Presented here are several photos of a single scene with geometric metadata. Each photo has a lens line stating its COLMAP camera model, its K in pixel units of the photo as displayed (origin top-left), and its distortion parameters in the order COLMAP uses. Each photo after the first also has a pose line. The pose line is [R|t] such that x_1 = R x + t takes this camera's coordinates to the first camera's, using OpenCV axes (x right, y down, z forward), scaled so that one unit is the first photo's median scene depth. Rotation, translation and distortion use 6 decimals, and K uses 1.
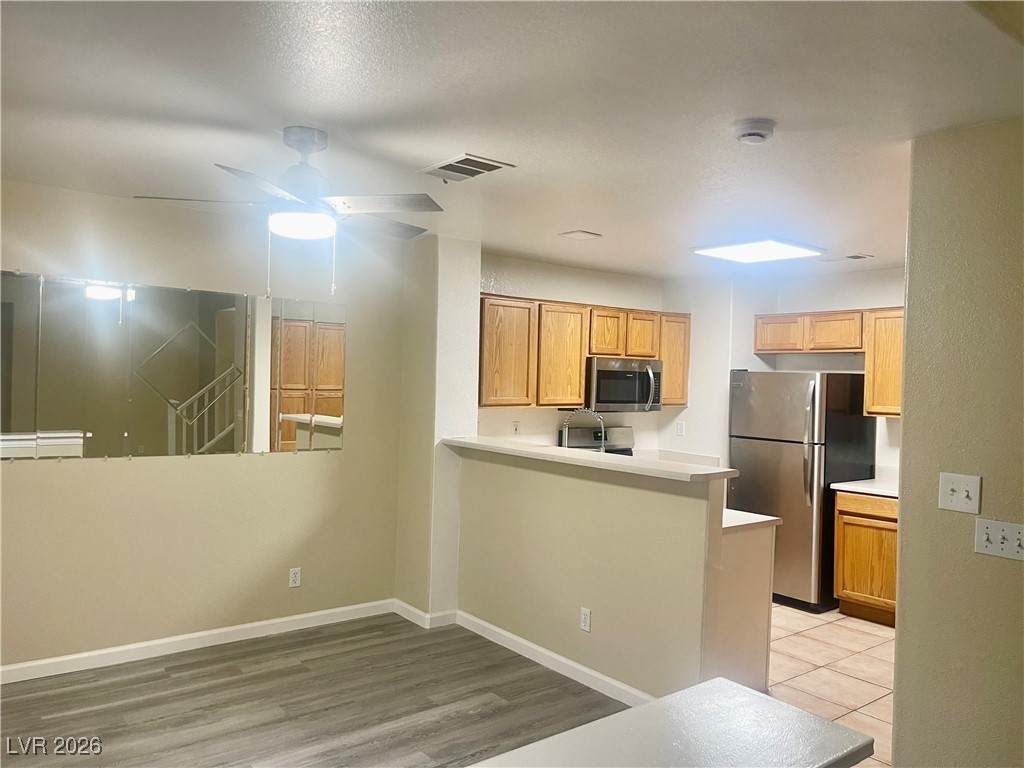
lens RADIAL K [[763.7, 0, 522.5], [0, 763.7, 392.2], [0, 0, 1]] dist [0.062603, -0.069775]
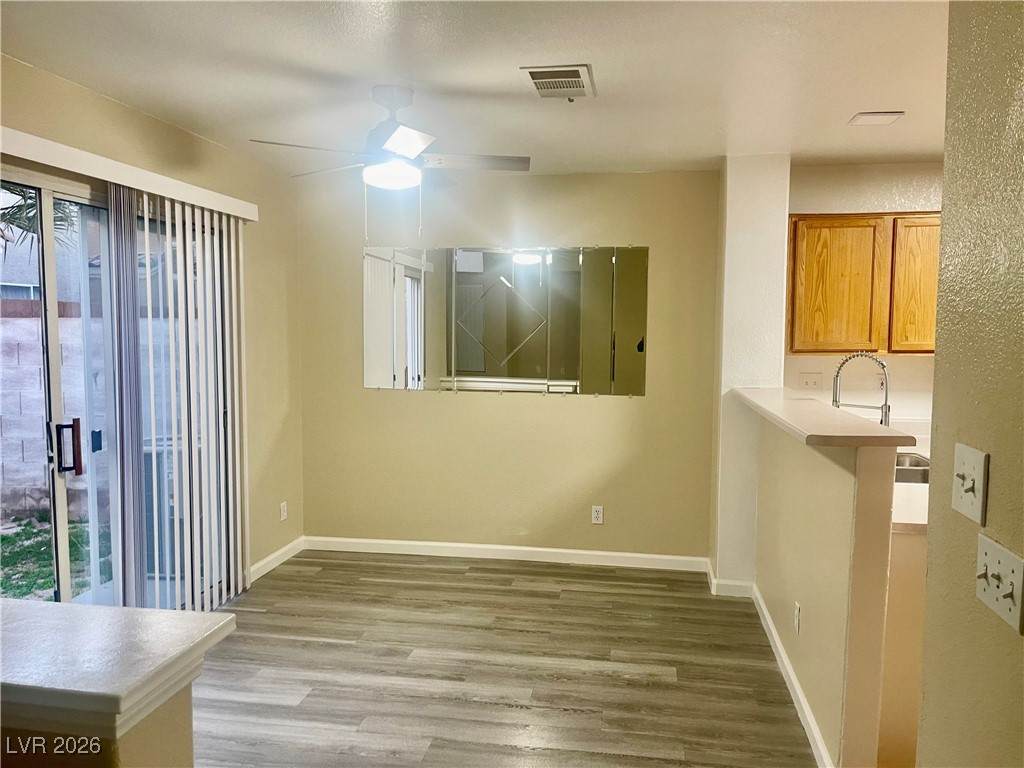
lens RADIAL K [[763.7, 0, 522.5], [0, 763.7, 392.2], [0, 0, 1]] dist [0.062603, -0.069775]
pose [[0.679447, 0.035932, -0.732844, 0.342644], [-0.000041, 0.998802, 0.048935, 0.019755], [0.733725, -0.033218, 0.678634, 0.195577]]
